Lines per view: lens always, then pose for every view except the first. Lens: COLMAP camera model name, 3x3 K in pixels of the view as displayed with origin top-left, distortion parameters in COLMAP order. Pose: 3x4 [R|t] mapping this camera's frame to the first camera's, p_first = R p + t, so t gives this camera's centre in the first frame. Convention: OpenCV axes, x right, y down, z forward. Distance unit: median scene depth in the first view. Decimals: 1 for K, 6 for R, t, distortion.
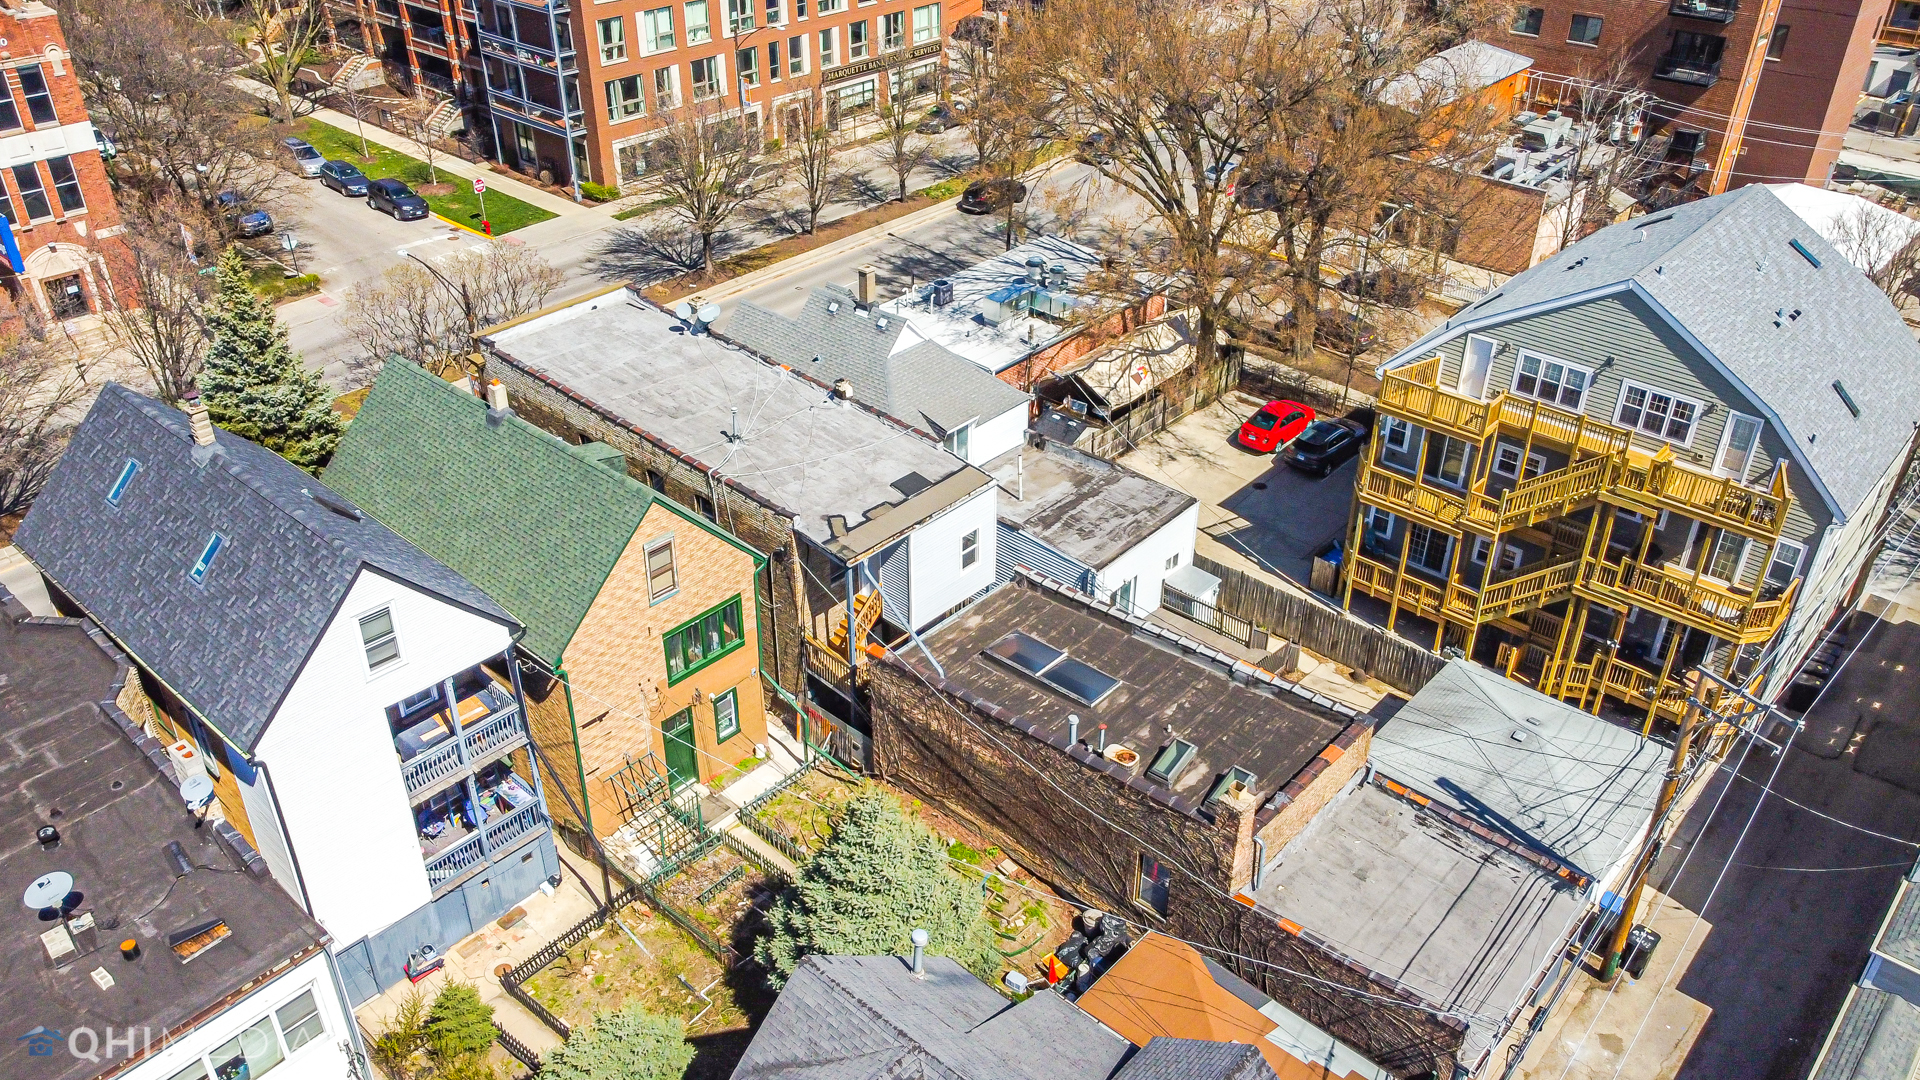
lens RADIAL K [[1457.9, 0, 959.2], [0, 1457.9, 542.2], [0, 0, 1]] dist [0.011791, -0.003411]
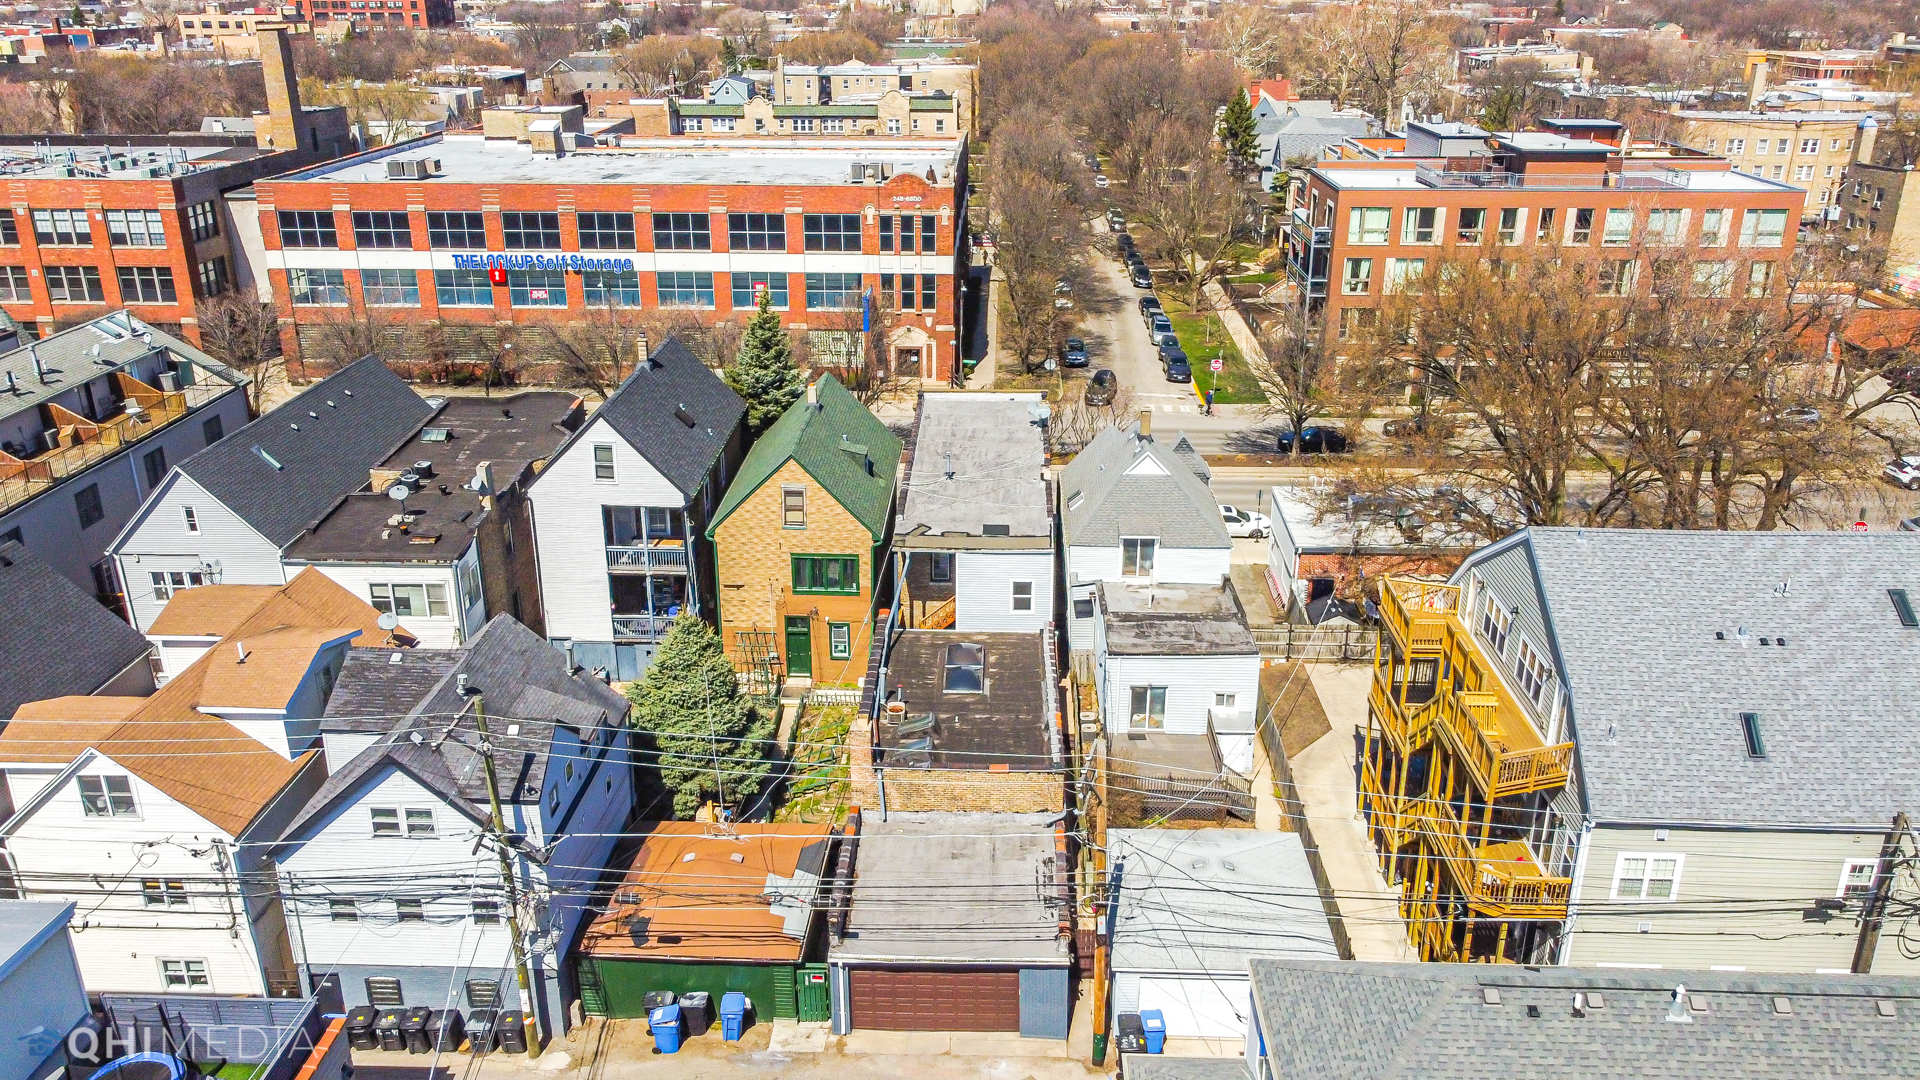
lens RADIAL K [[1457.9, 0, 966.5], [0, 1457.9, 540.2], [0, 0, 1]] dist [0.011791, -0.003411]
pose [[0.646299, 0.276210, -0.711341, 0.595741], [-0.406816, 0.913388, -0.014955, -0.000389], [0.645600, 0.299050, 0.702688, 0.031736]]
